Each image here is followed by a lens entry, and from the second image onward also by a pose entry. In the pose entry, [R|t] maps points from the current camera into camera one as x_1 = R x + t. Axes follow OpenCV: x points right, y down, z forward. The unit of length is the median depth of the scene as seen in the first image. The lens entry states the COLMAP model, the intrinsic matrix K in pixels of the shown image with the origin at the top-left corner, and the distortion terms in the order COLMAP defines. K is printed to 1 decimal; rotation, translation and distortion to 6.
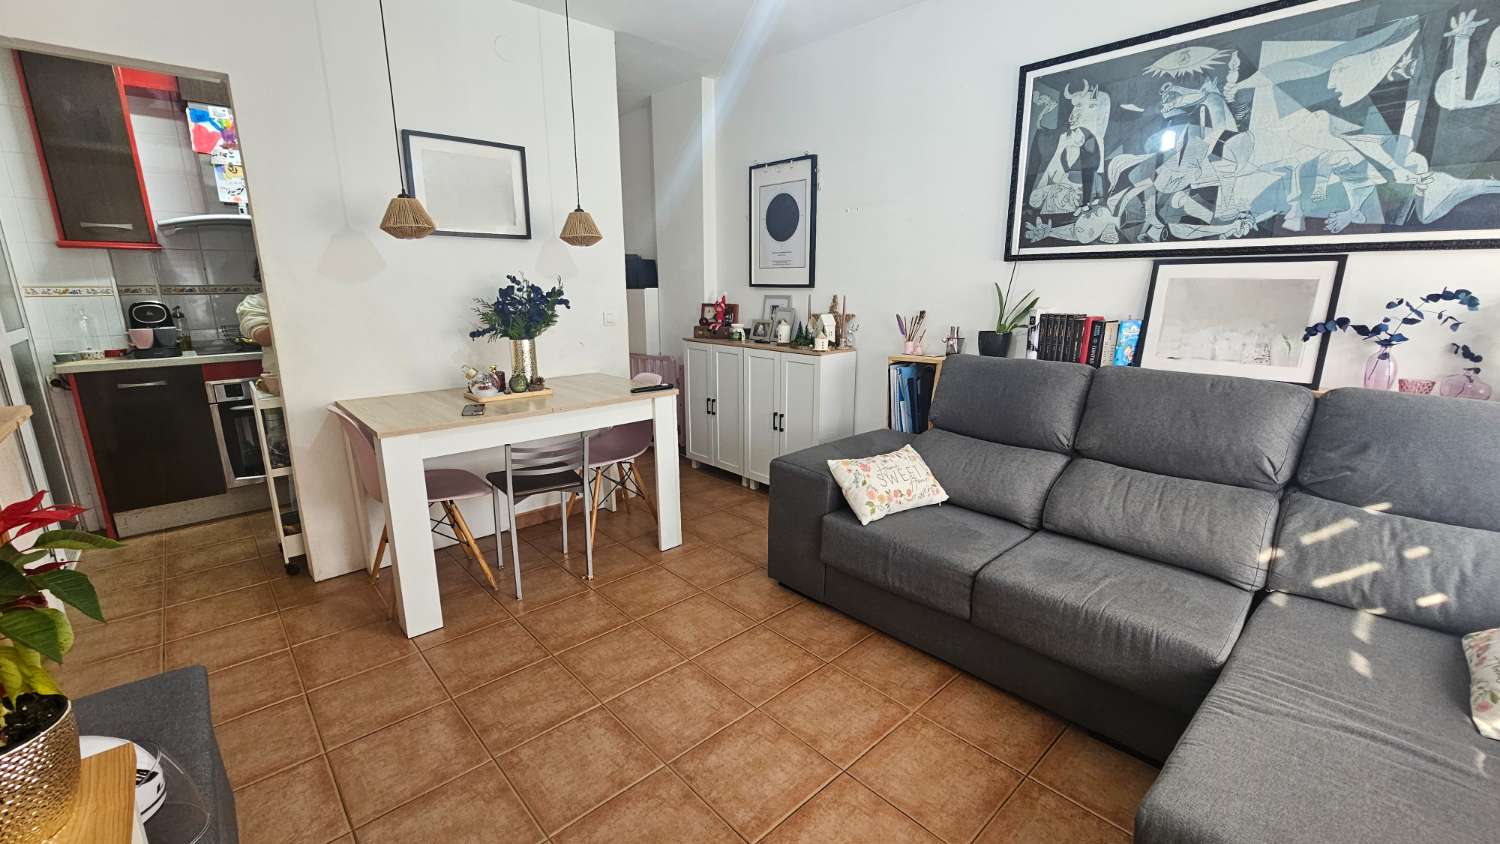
lens RADIAL K [[621.0, 0, 747.3], [0, 621.0, 423.9], [0, 0, 1]] dist [-0.006056, 0.002678]
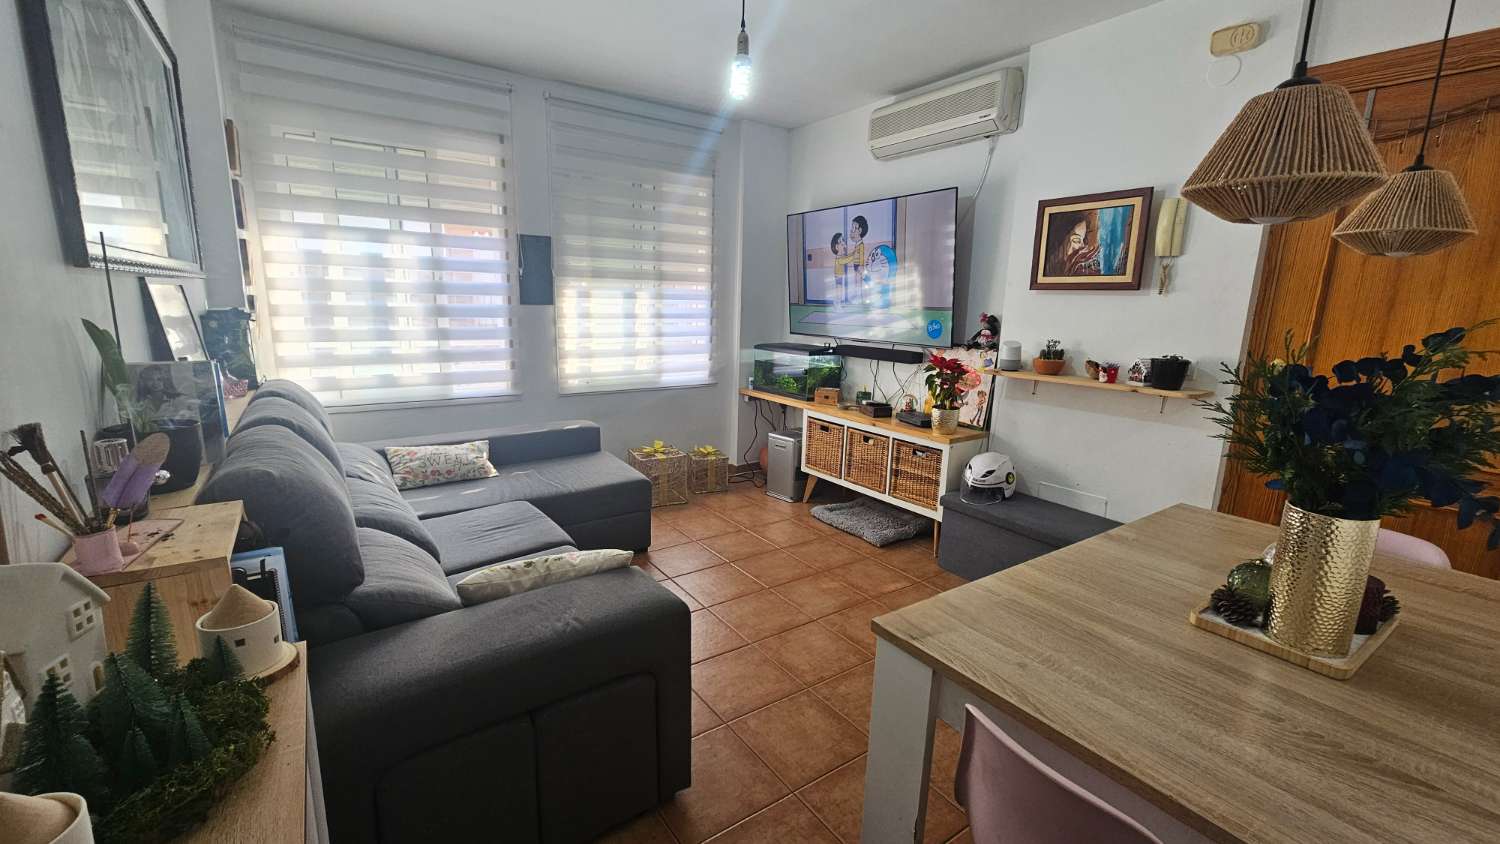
lens RADIAL K [[621.0, 0, 748.4], [0, 621.0, 425.7], [0, 0, 1]] dist [-0.006056, 0.002678]
pose [[-0.991794, -0.031039, 0.124024, -0.095821], [0.024400, 0.906295, 0.421941, -0.397023], [-0.125499, 0.421505, -0.898100, 1.632233]]
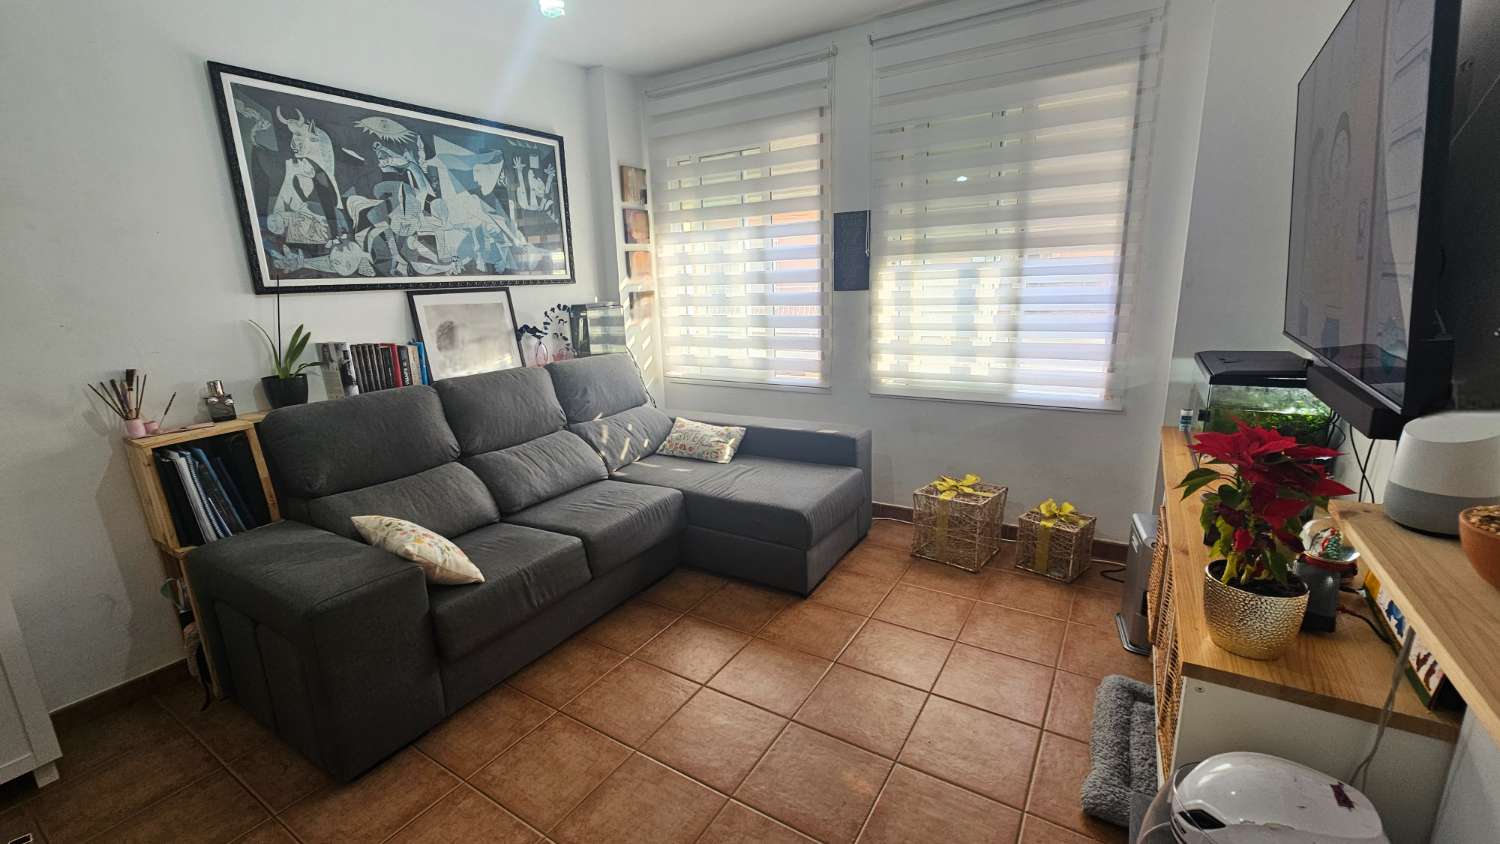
lens RADIAL K [[621.0, 0, 742.6], [0, 621.0, 425.1], [0, 0, 1]] dist [-0.006056, 0.002678]
pose [[-0.259616, -0.194104, 0.946004, -0.690125], [0.267326, 0.926867, 0.263542, -0.173190], [-0.927974, 0.321311, -0.188740, 0.728742]]
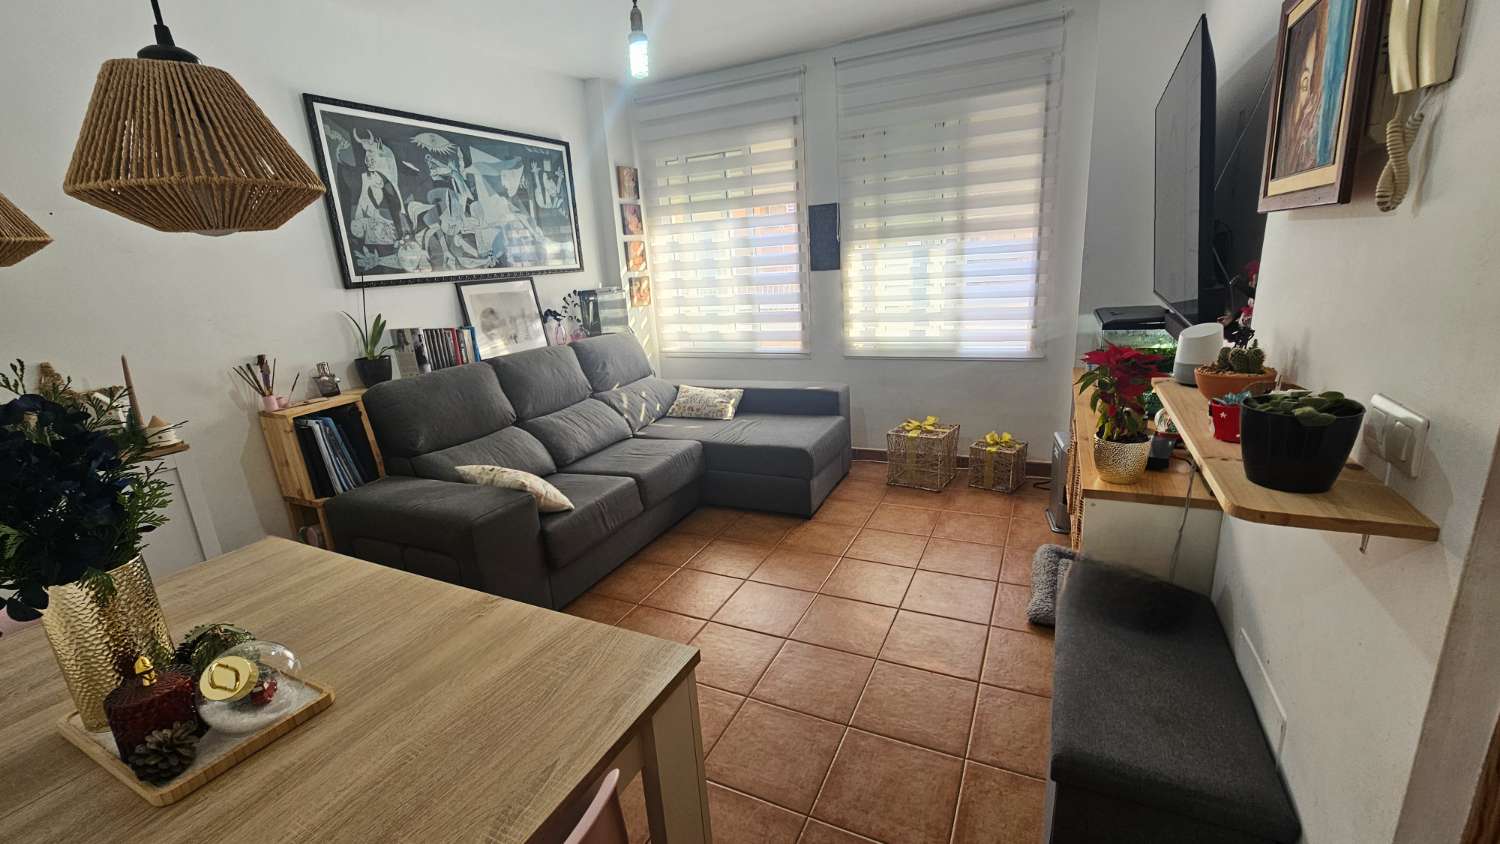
lens RADIAL K [[621.0, 0, 746.1], [0, 621.0, 422.4], [0, 0, 1]] dist [-0.006056, 0.002678]
pose [[-0.361856, -0.198722, 0.910807, -0.903567], [0.288166, 0.905323, 0.312011, -0.233802], [-0.886578, 0.375367, -0.270332, 0.939147]]
